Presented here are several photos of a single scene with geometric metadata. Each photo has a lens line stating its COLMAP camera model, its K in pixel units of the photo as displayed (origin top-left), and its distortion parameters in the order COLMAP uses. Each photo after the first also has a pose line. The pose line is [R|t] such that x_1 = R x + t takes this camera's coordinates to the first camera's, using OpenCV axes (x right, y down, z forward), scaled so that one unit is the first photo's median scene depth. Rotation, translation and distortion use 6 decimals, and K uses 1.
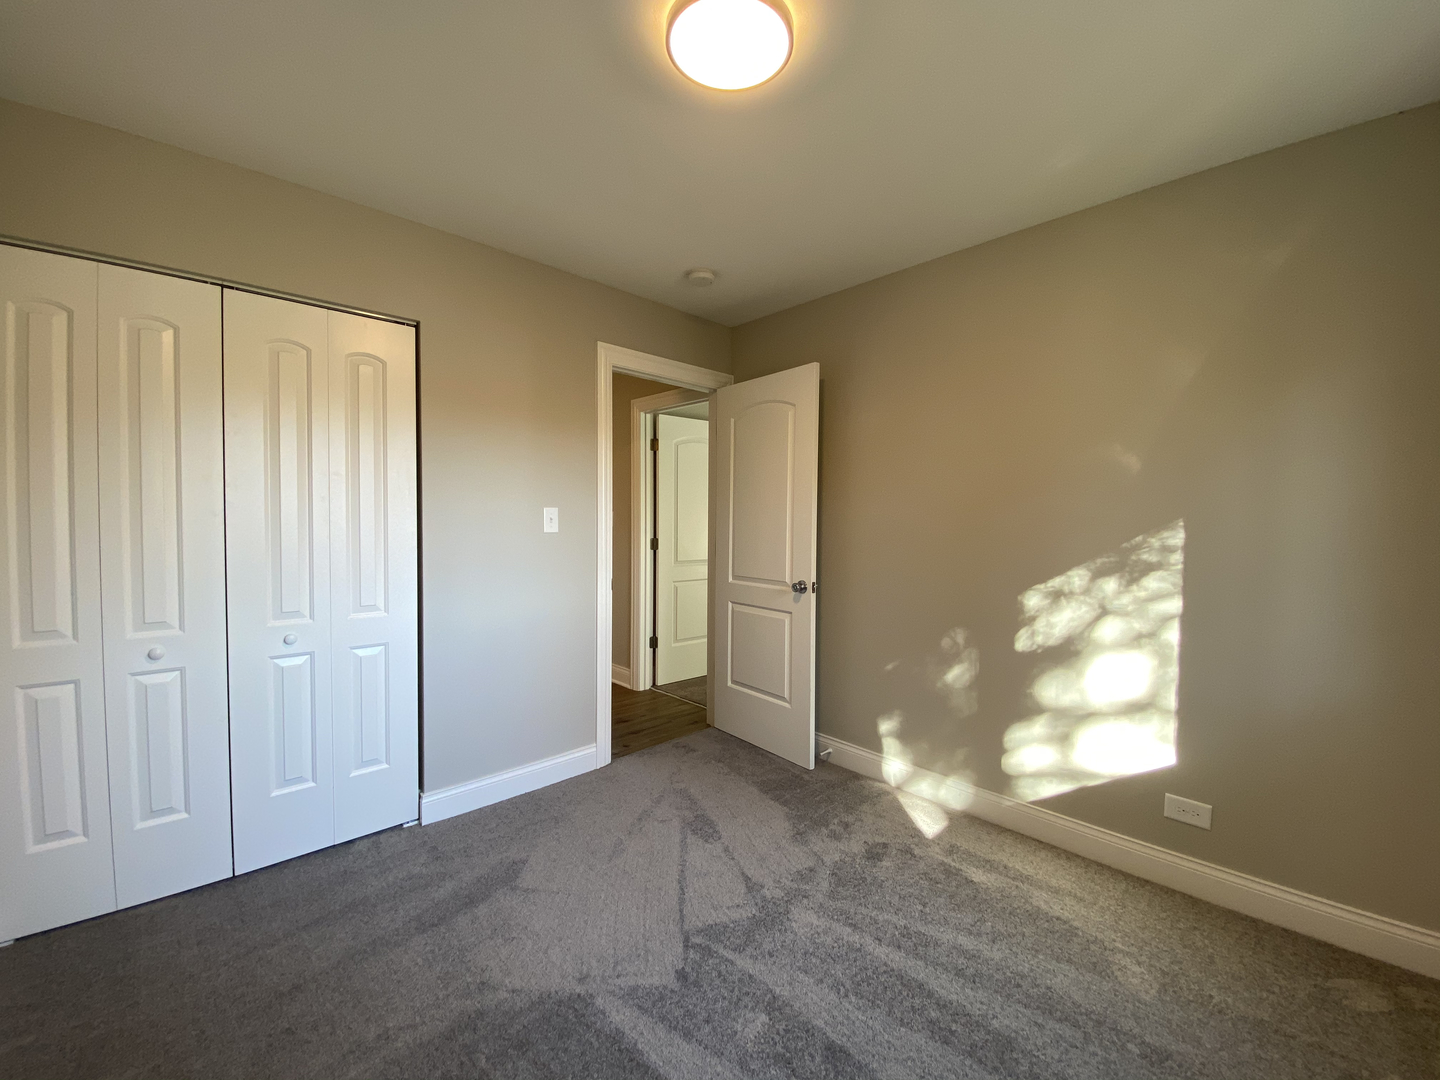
lens RADIAL K [[585.3, 0, 718.8], [0, 585.3, 537.7], [0, 0, 1]] dist [0.029755, -0.020803]
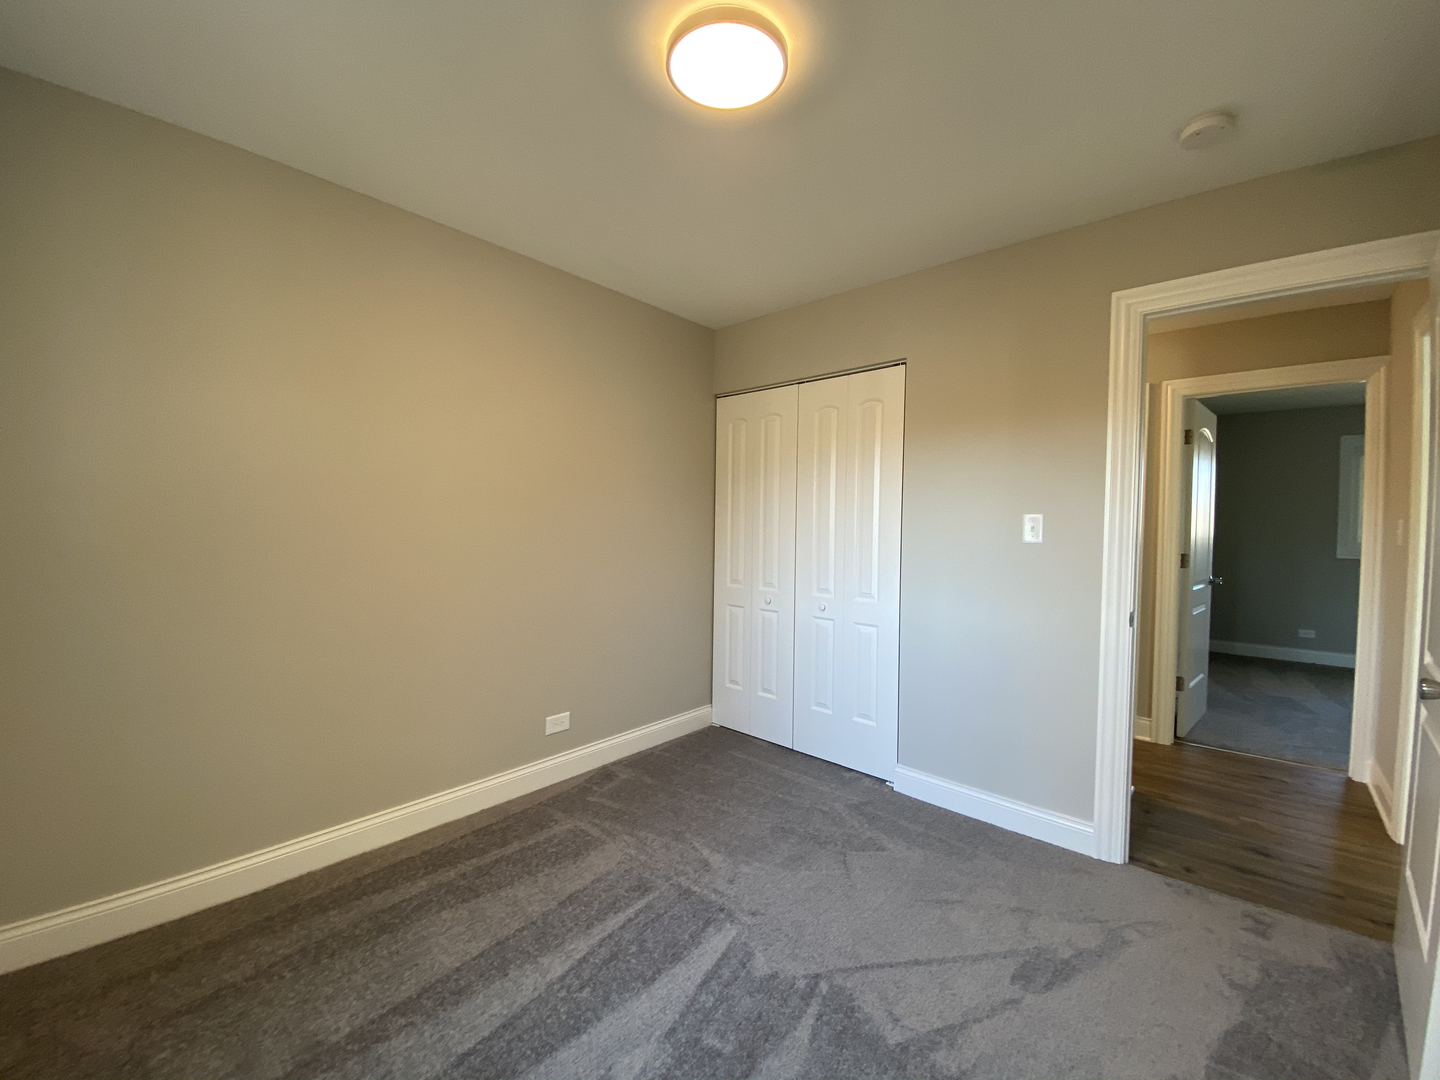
lens RADIAL K [[585.3, 0, 718.8], [0, 585.3, 537.7], [0, 0, 1]] dist [0.029755, -0.020803]
pose [[0.090803, 0.018906, -0.995689, 0.637242], [-0.045814, 0.998841, 0.014787, -0.009667], [0.994815, 0.044273, 0.091564, 0.551025]]
